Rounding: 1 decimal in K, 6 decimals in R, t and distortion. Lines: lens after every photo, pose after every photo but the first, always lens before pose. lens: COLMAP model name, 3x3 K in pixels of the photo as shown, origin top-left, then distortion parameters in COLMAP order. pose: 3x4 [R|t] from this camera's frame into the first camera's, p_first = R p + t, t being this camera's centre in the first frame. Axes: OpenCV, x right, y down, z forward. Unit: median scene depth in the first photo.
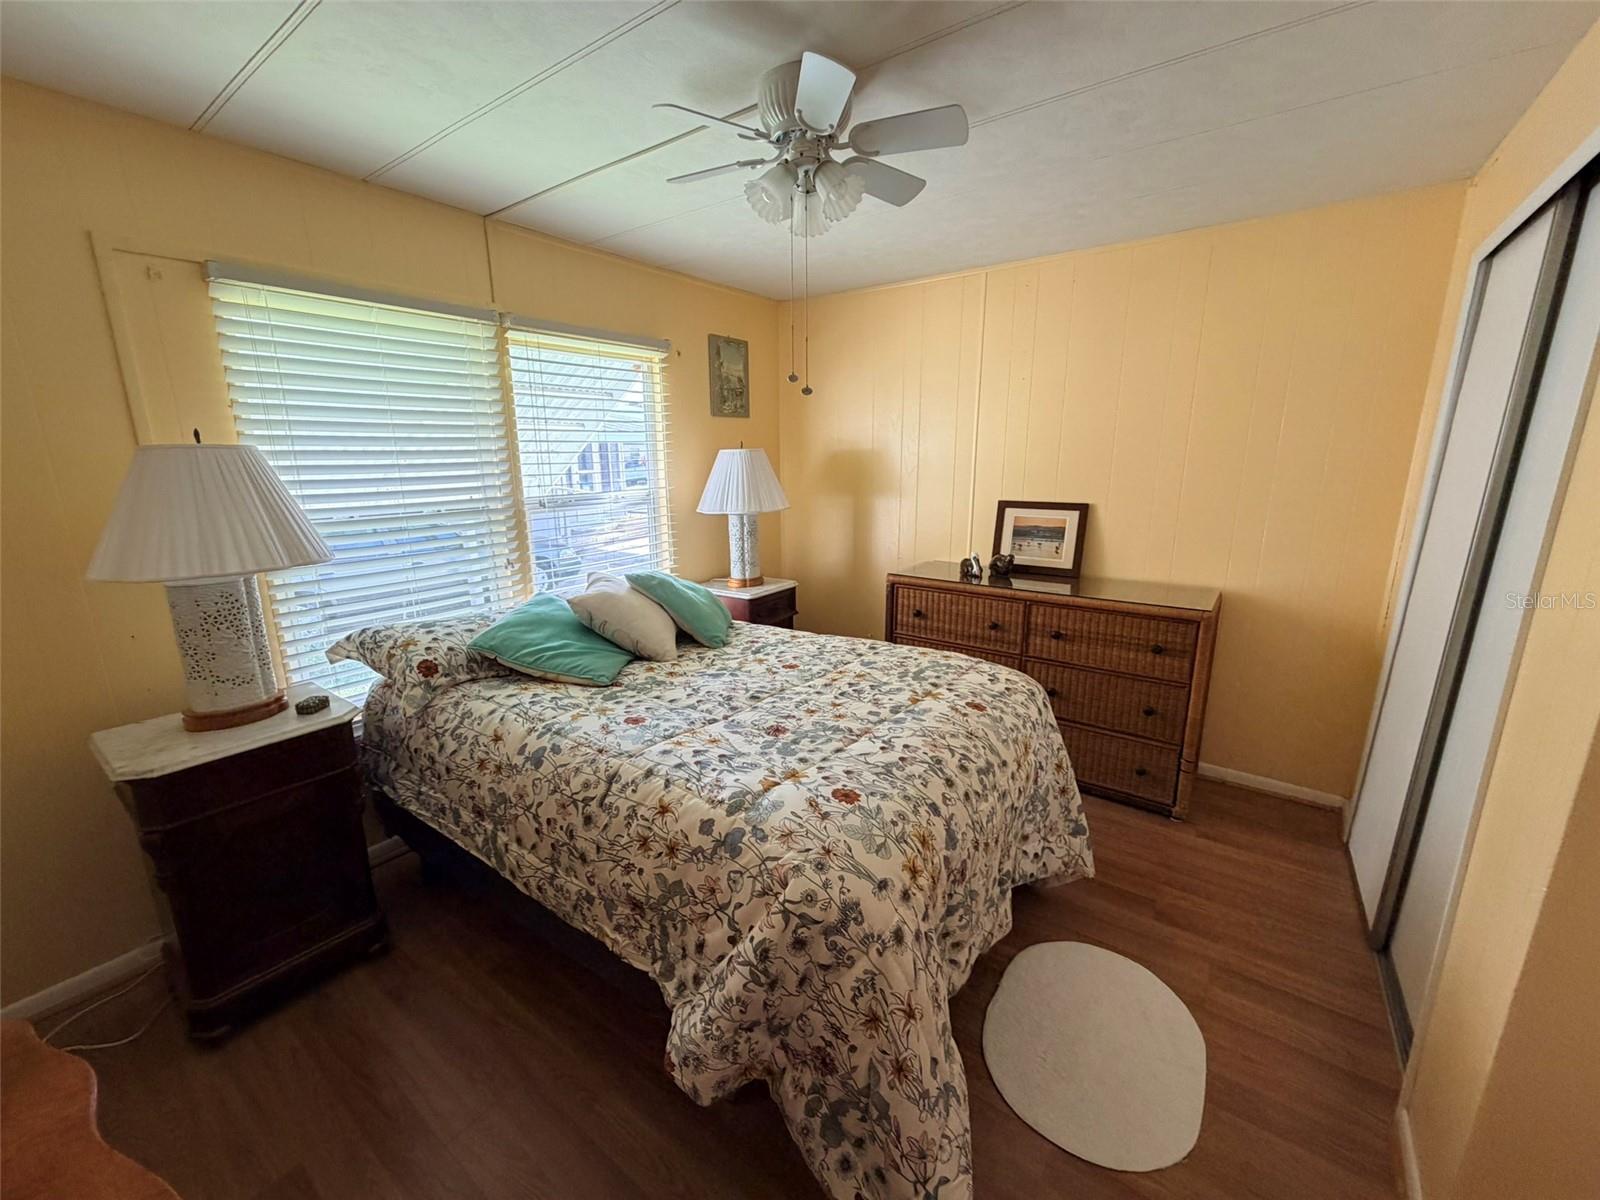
lens RADIAL K [[638.0, 0, 796.4], [0, 638.0, 600.7], [0, 0, 1]] dist [-0.000888, 0.000437]
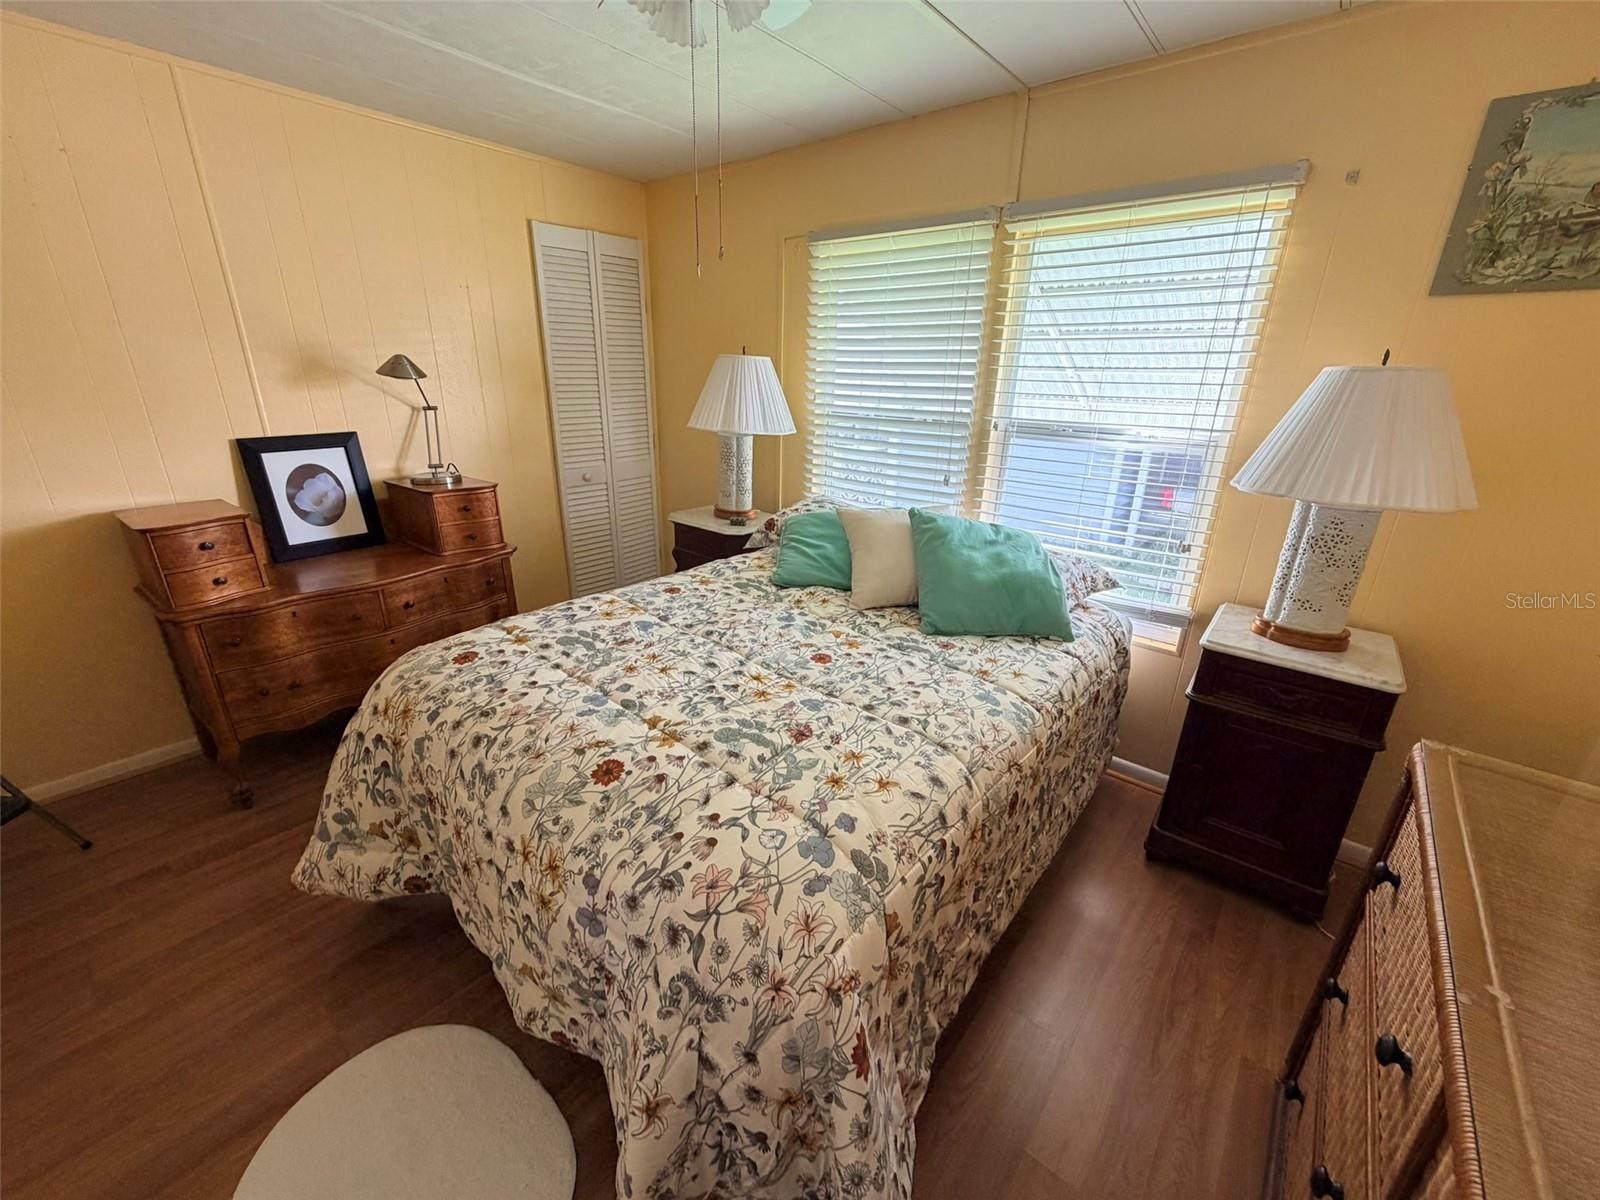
lens RADIAL K [[638.0, 0, 796.4], [0, 638.0, 600.7], [0, 0, 1]] dist [-0.000888, 0.000437]
pose [[-0.065205, 0.346378, -0.935826, 0.727226], [-0.248764, 0.902570, 0.351402, -0.231702], [0.966367, 0.255713, 0.027314, 1.015267]]
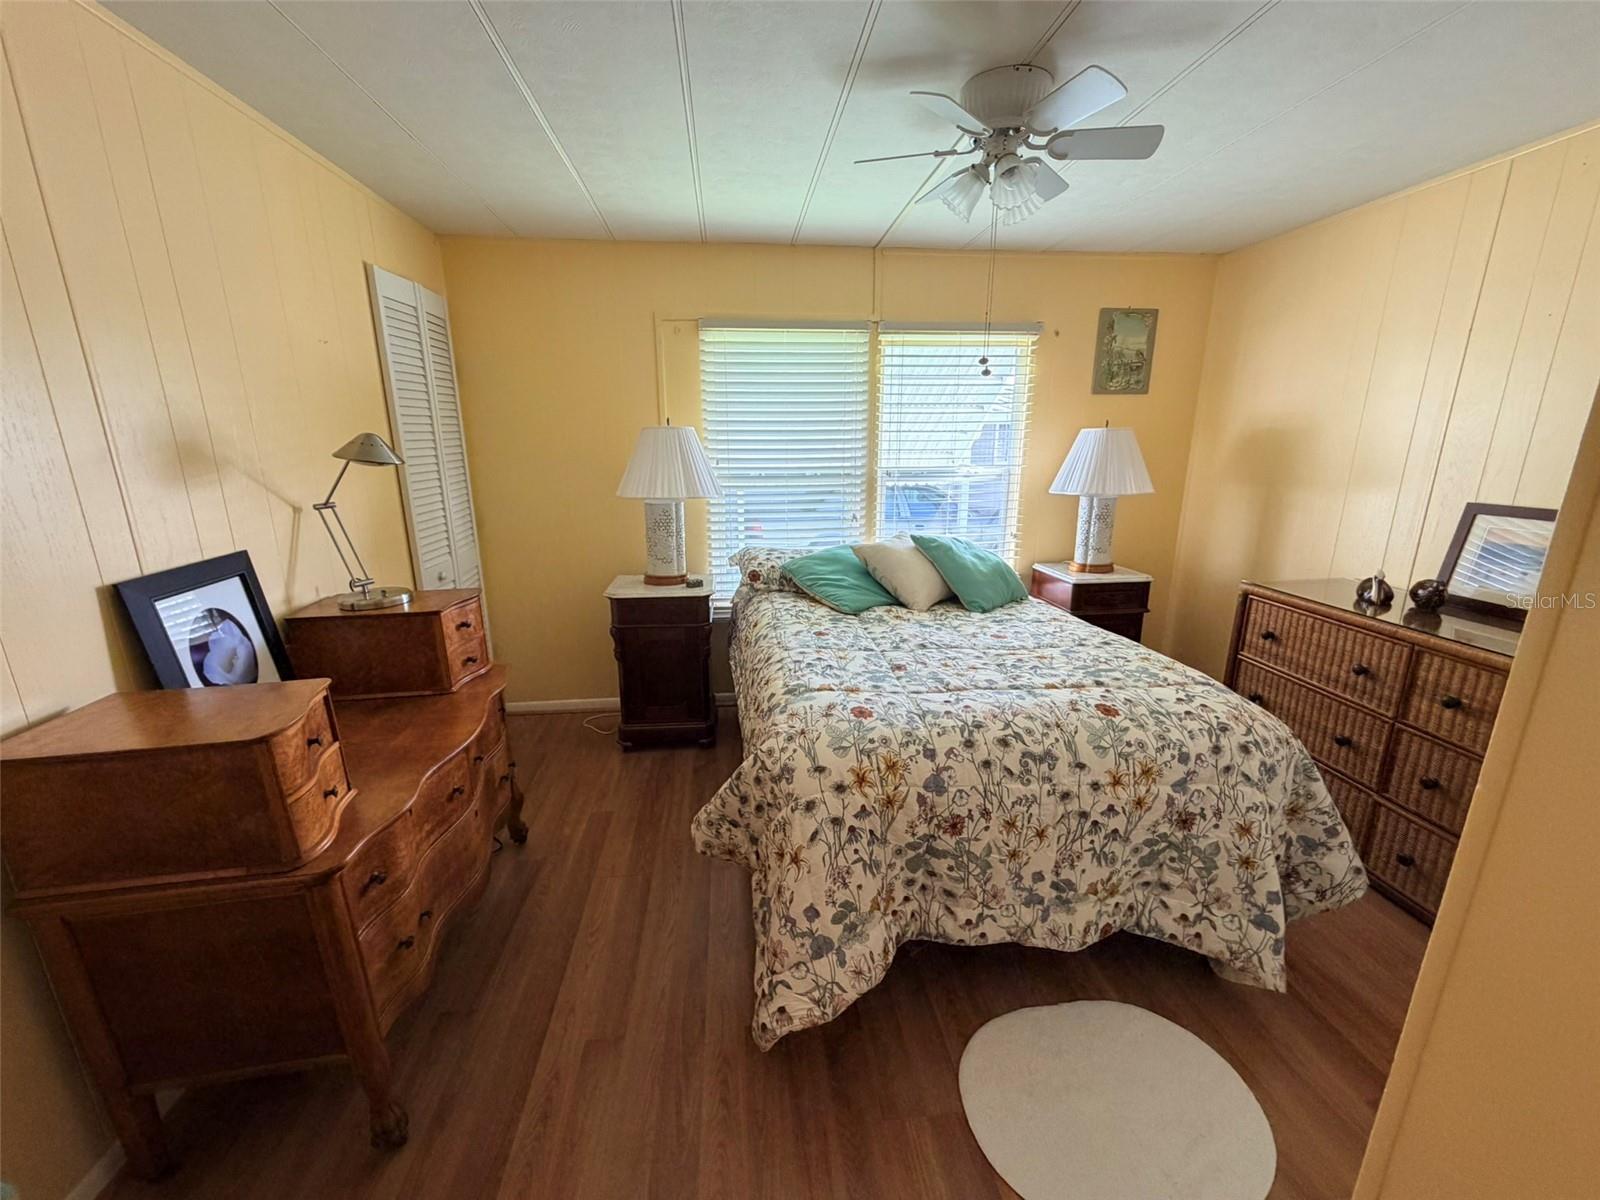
lens RADIAL K [[638.0, 0, 796.4], [0, 638.0, 600.7], [0, 0, 1]] dist [-0.000888, 0.000437]
pose [[0.672293, 0.189214, -0.715696, 0.550149], [-0.169604, 0.980437, 0.099887, -0.003071], [0.720595, 0.054231, 0.691232, 0.036518]]
